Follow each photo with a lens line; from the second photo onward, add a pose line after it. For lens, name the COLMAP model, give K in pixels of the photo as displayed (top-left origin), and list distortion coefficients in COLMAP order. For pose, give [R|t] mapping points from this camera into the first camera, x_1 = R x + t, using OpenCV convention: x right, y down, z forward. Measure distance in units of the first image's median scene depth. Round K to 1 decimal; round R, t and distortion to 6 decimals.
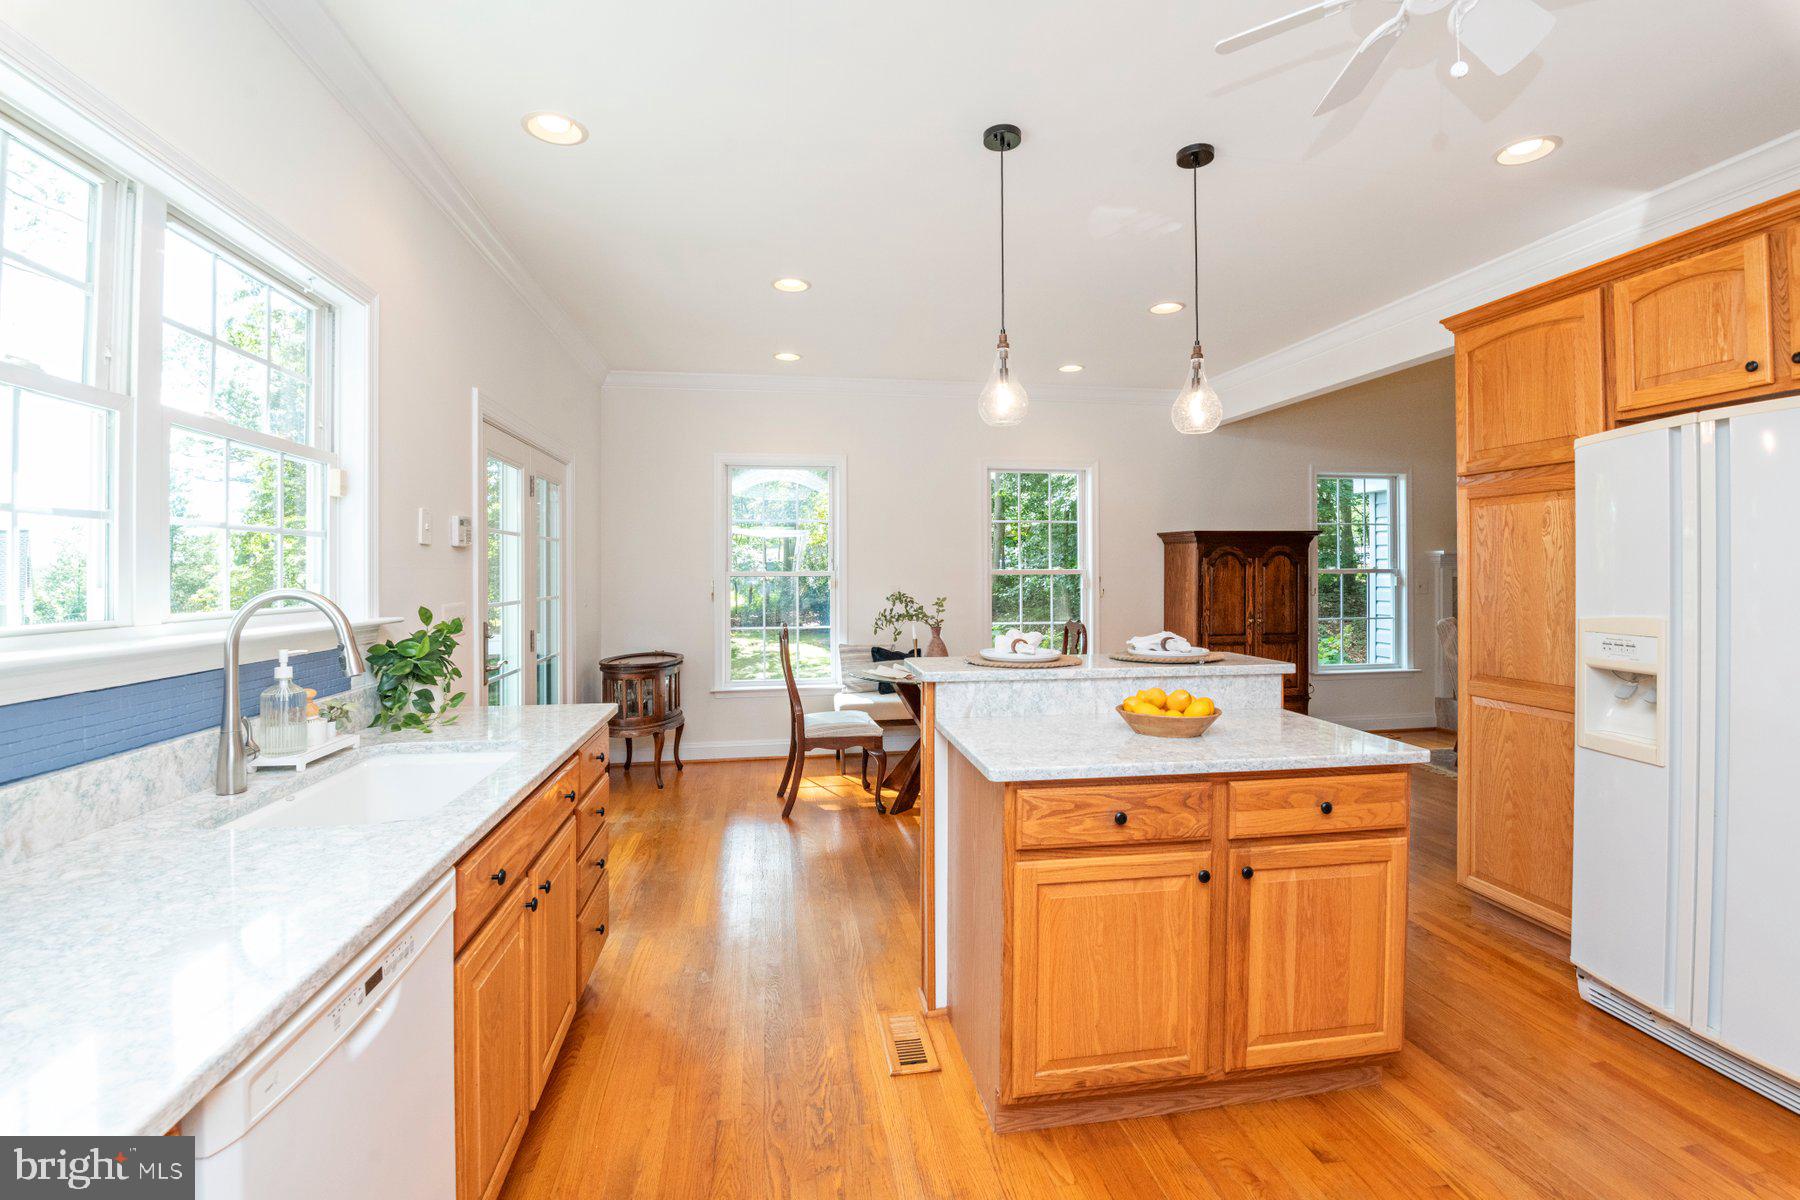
lens RADIAL K [[807.6, 0, 898.1], [0, 807.6, 565.2], [0, 0, 1]] dist [-0.006080, -0.000460]
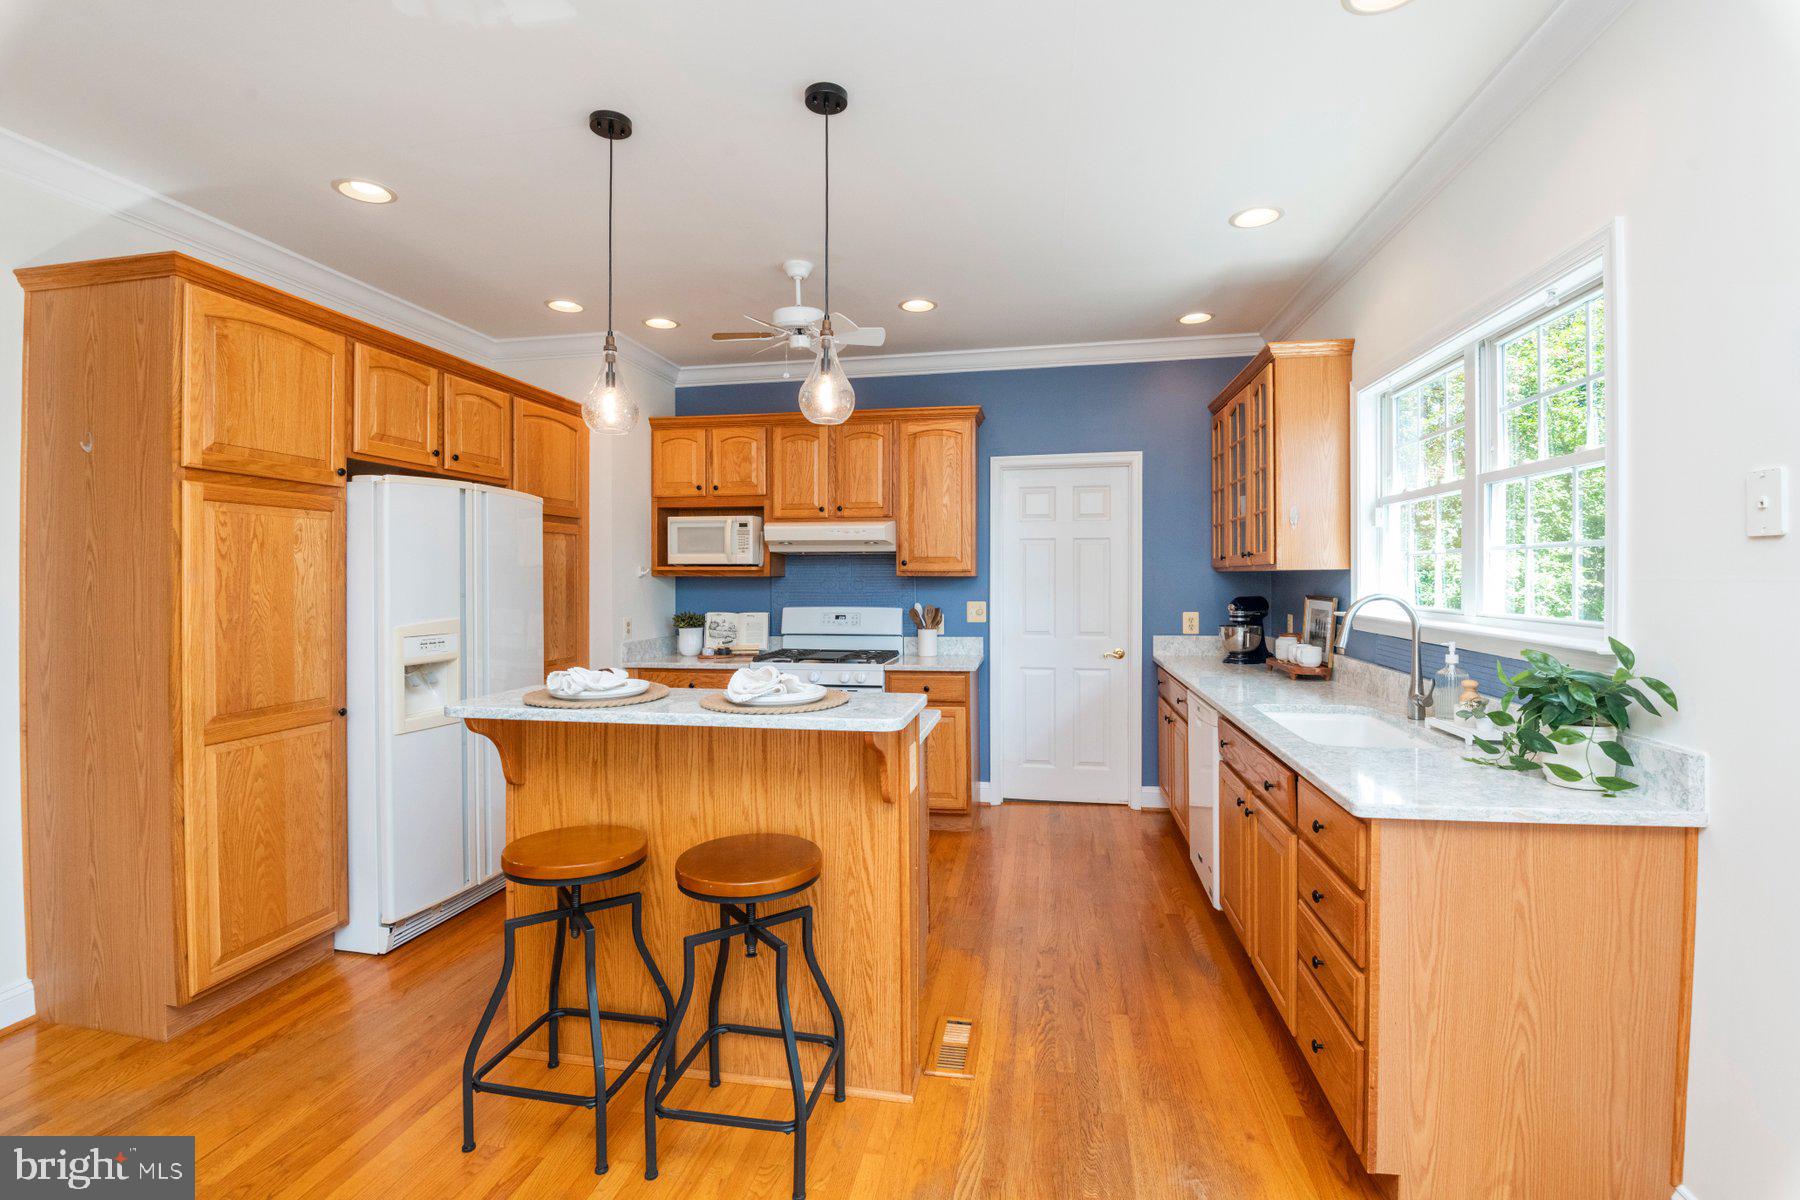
lens RADIAL K [[807.6, 0, 900.7], [0, 807.6, 585.5], [0, 0, 1]] dist [-0.006080, -0.000460]
pose [[-0.943883, 0.002224, 0.330274, -0.258013], [0.003422, 0.999990, 0.003046, 0.003641], [-0.330264, 0.004006, -0.943880, 1.946638]]
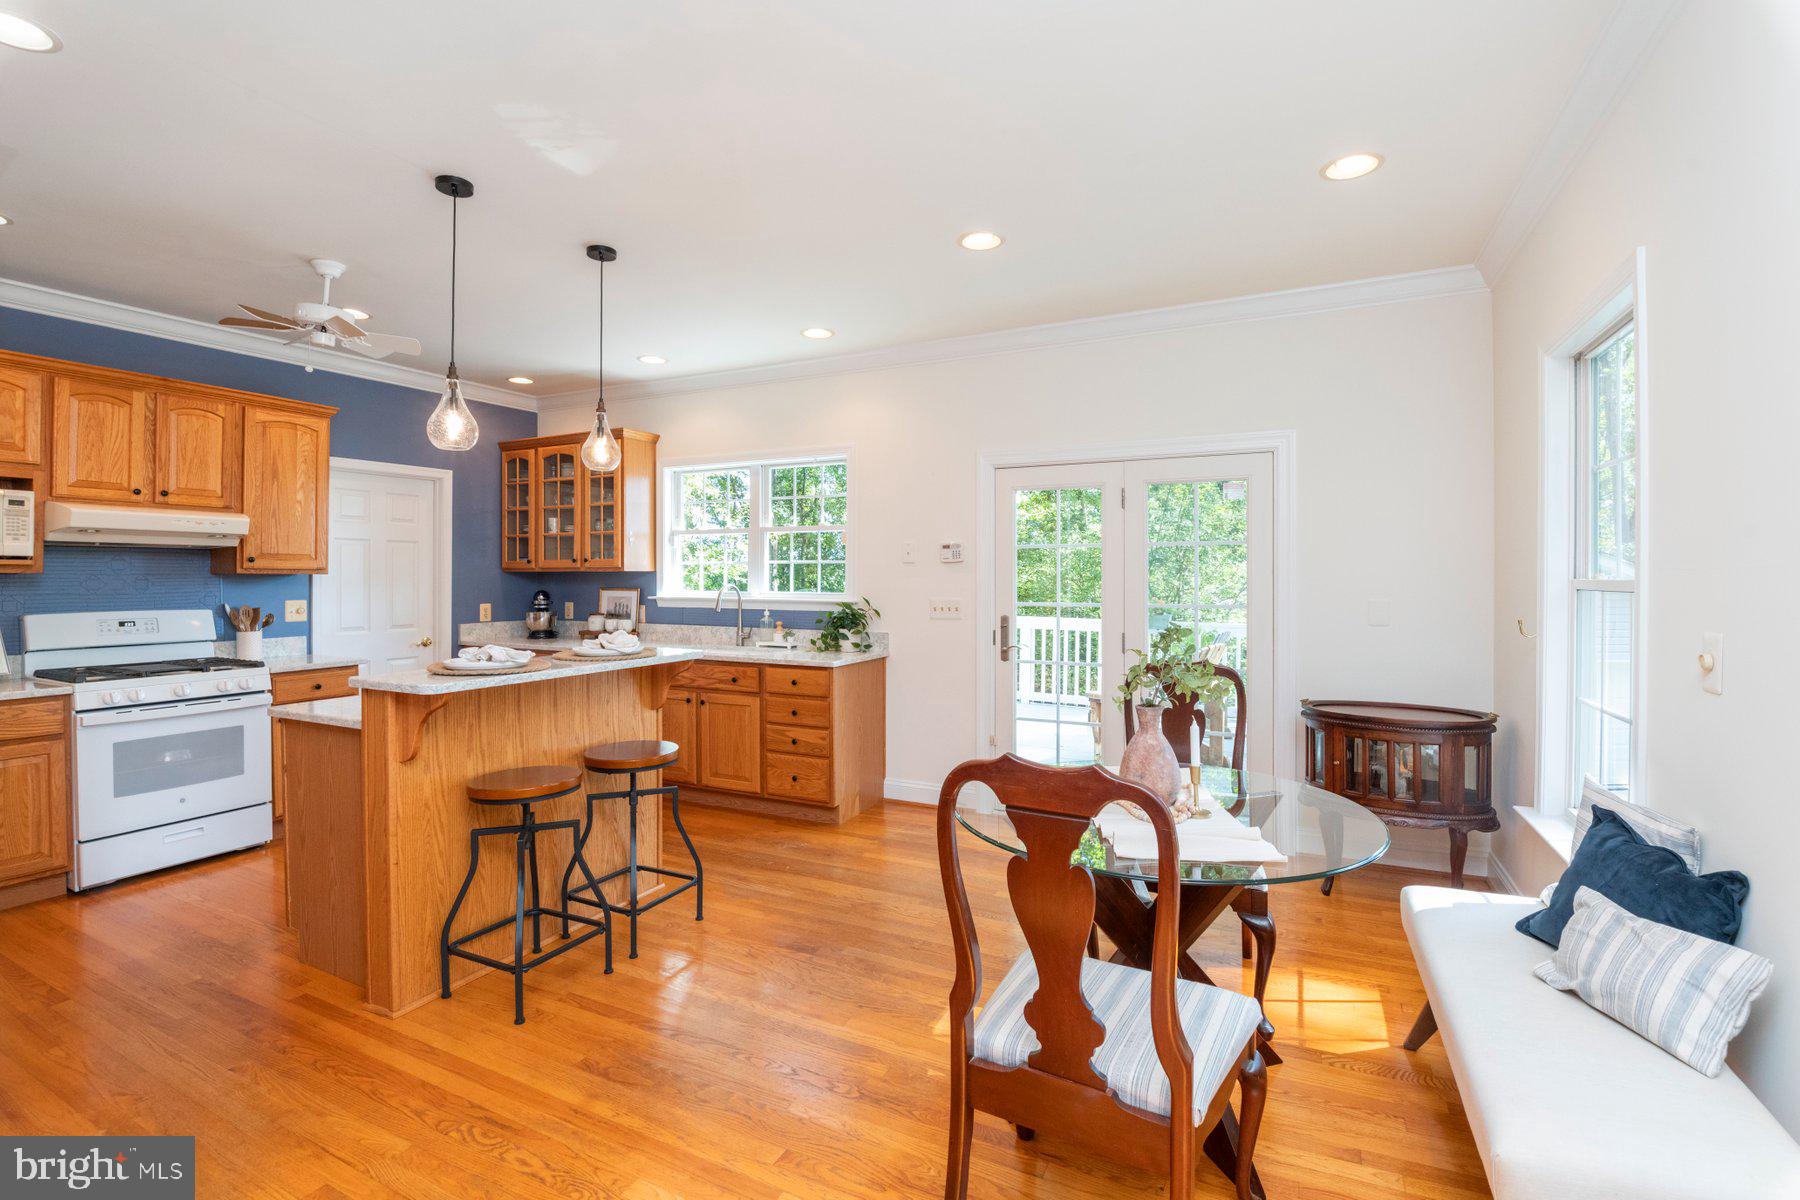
lens RADIAL K [[807.6, 0, 902.5], [0, 807.6, 587.5], [0, 0, 1]] dist [-0.006080, -0.000460]
pose [[-0.582809, 0.013884, -0.812491, 1.011627], [0.009611, 0.999902, 0.010193, 0.013863], [0.812552, -0.001869, -0.582885, 2.343399]]
